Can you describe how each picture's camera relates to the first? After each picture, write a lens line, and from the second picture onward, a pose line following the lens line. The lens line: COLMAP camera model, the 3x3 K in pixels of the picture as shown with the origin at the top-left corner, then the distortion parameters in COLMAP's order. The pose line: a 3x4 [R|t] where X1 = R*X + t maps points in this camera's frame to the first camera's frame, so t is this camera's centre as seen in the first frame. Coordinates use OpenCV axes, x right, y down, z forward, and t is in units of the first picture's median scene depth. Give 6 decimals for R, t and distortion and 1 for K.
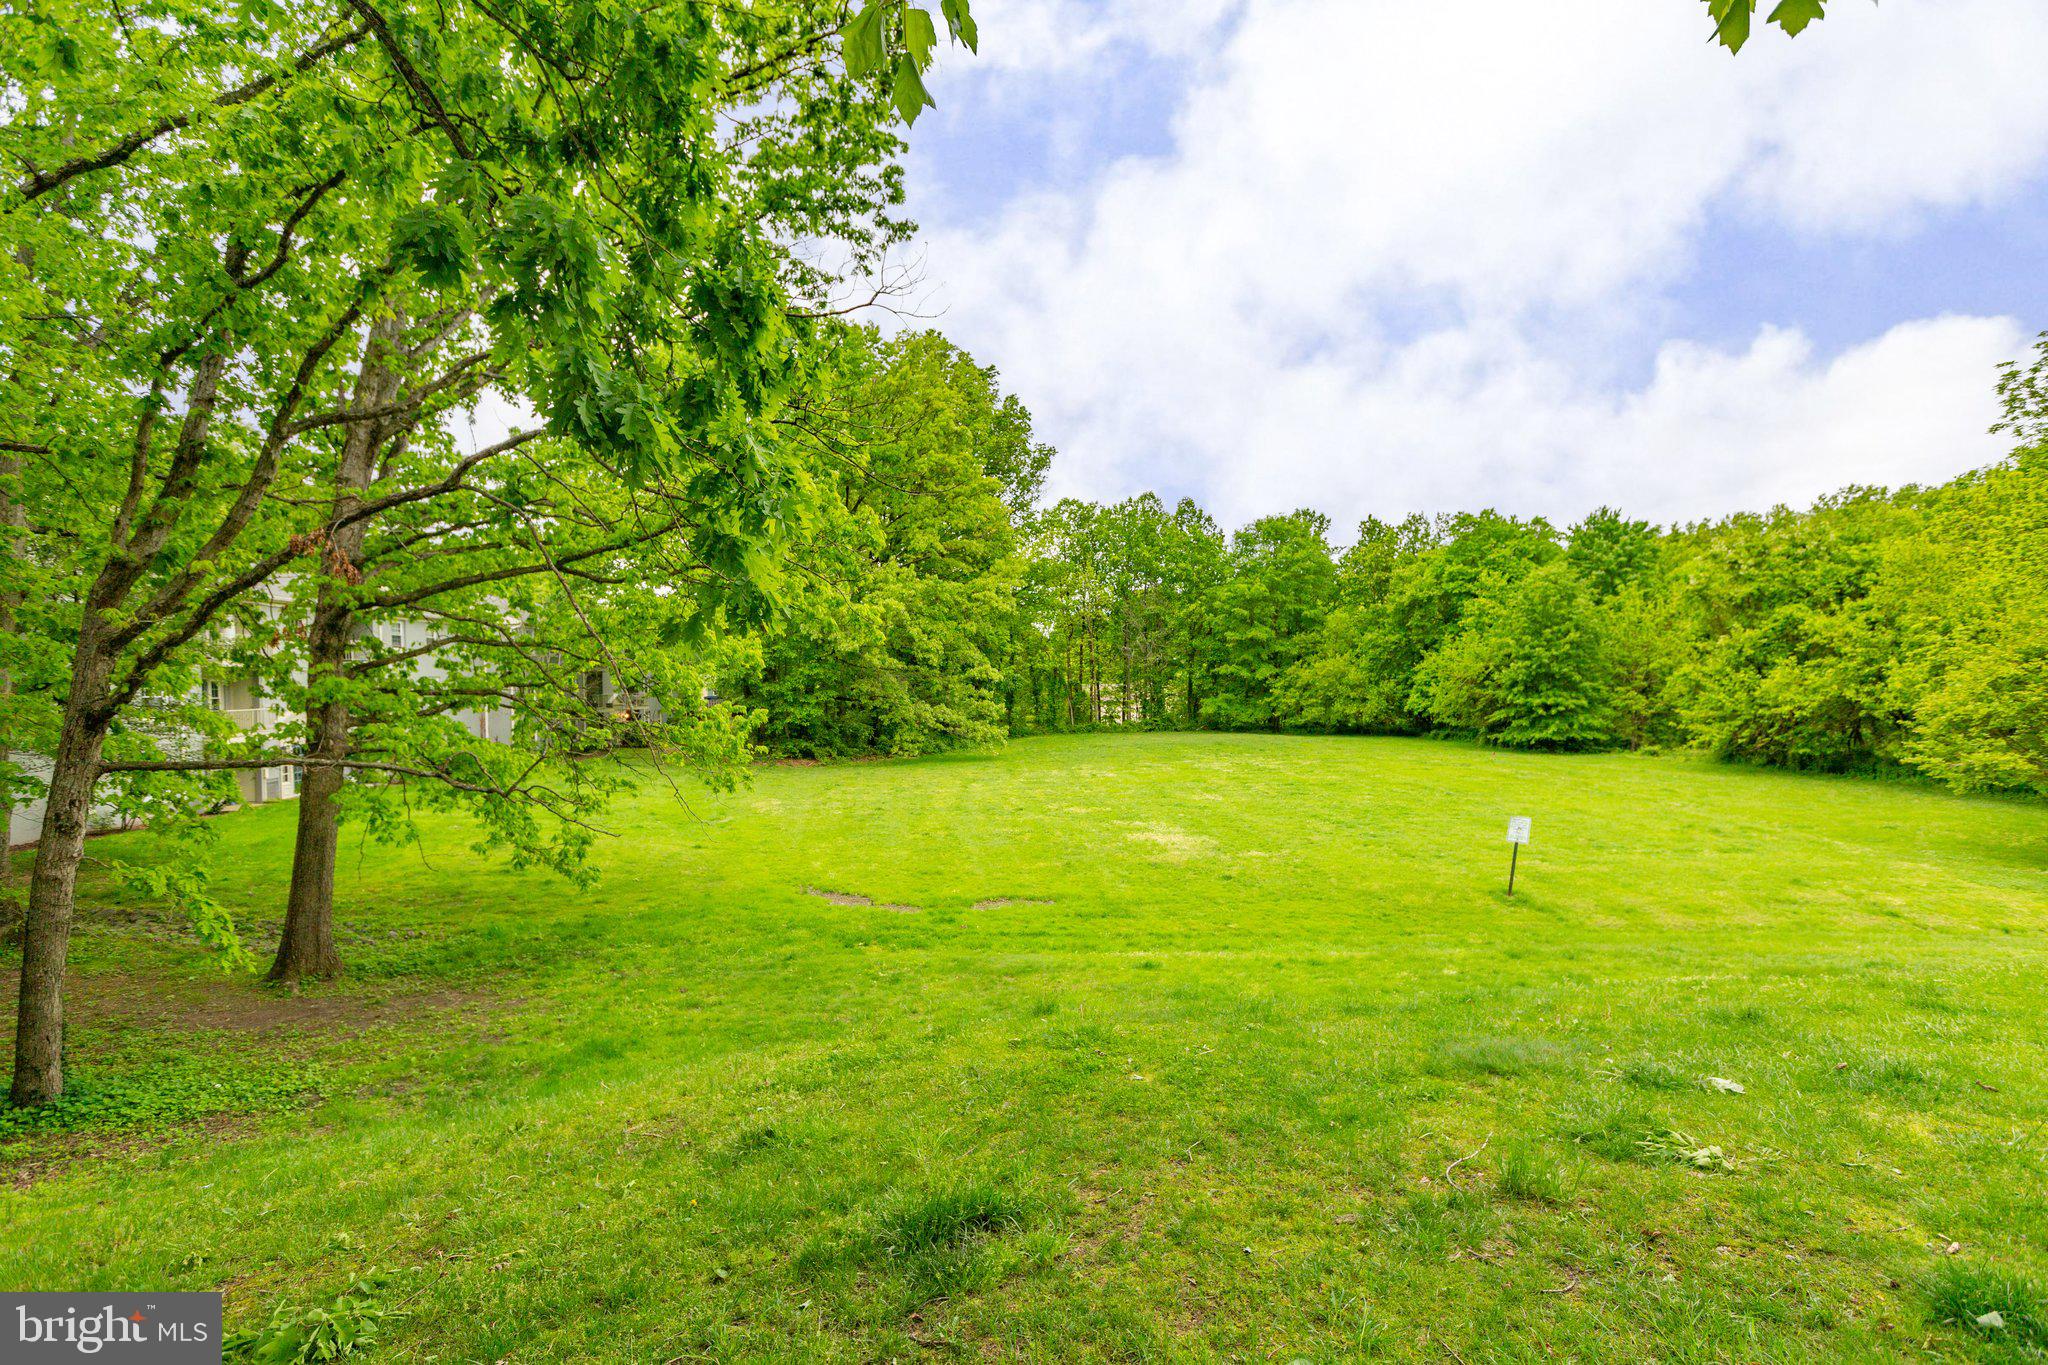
lens RADIAL K [[1037.1, 0, 1019.0], [0, 1037.1, 680.6], [0, 0, 1]] dist [0.001546, -0.000624]
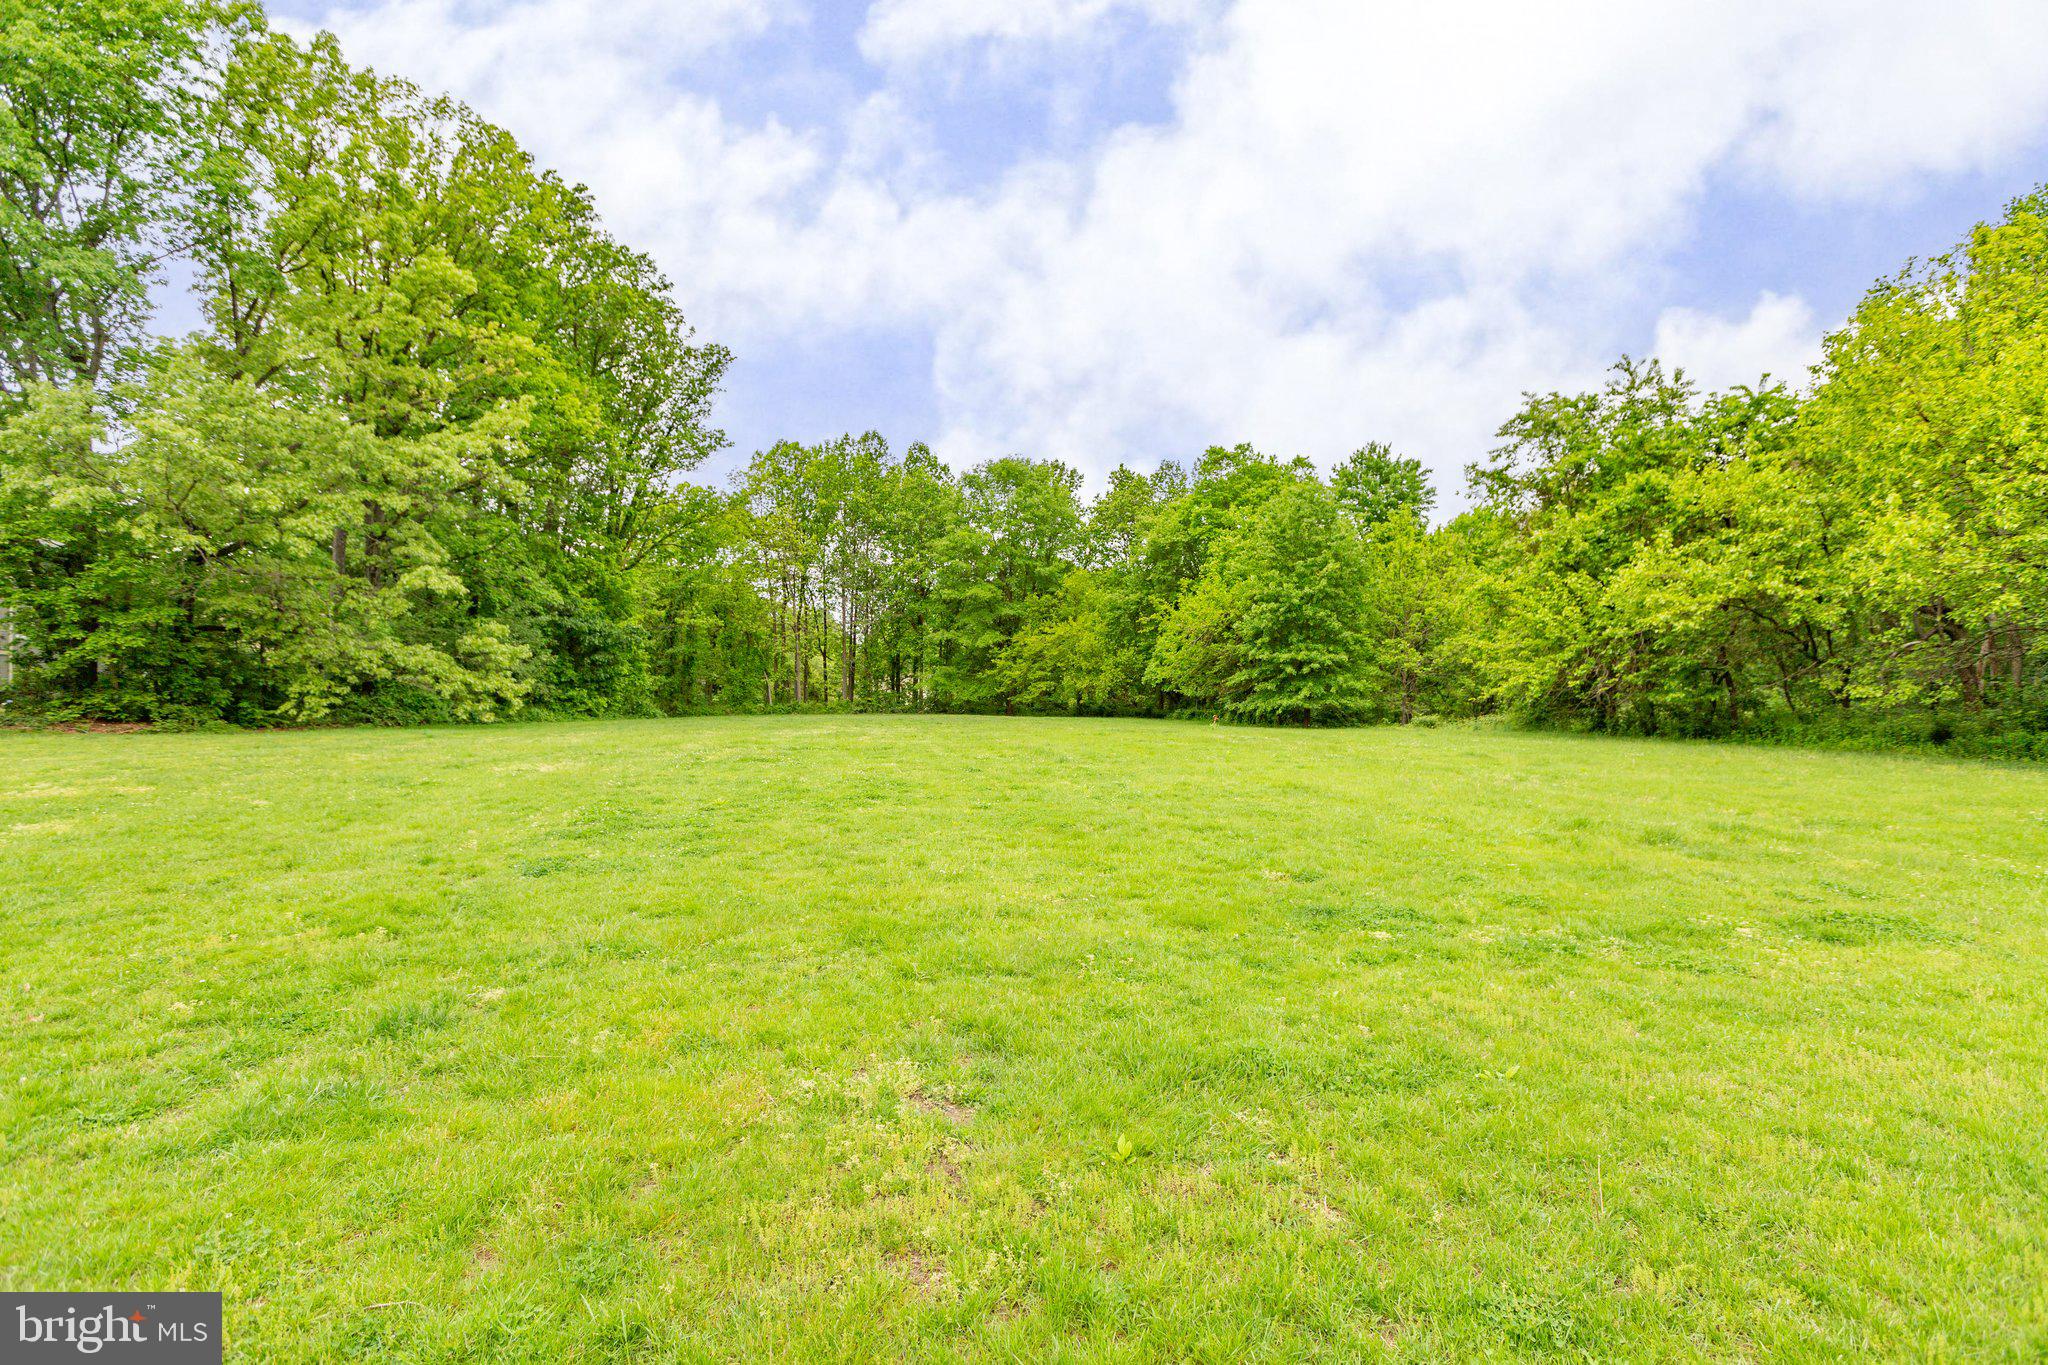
lens RADIAL K [[930.4, 0, 1027.8], [0, 930.4, 687.4], [0, 0, 1]] dist [-0.000750, 0.000379]
pose [[0.987464, 0.015332, 0.157100, 0.188573], [-0.013986, 0.999855, -0.009674, 0.045328], [-0.157225, 0.007356, 0.987535, 0.328667]]
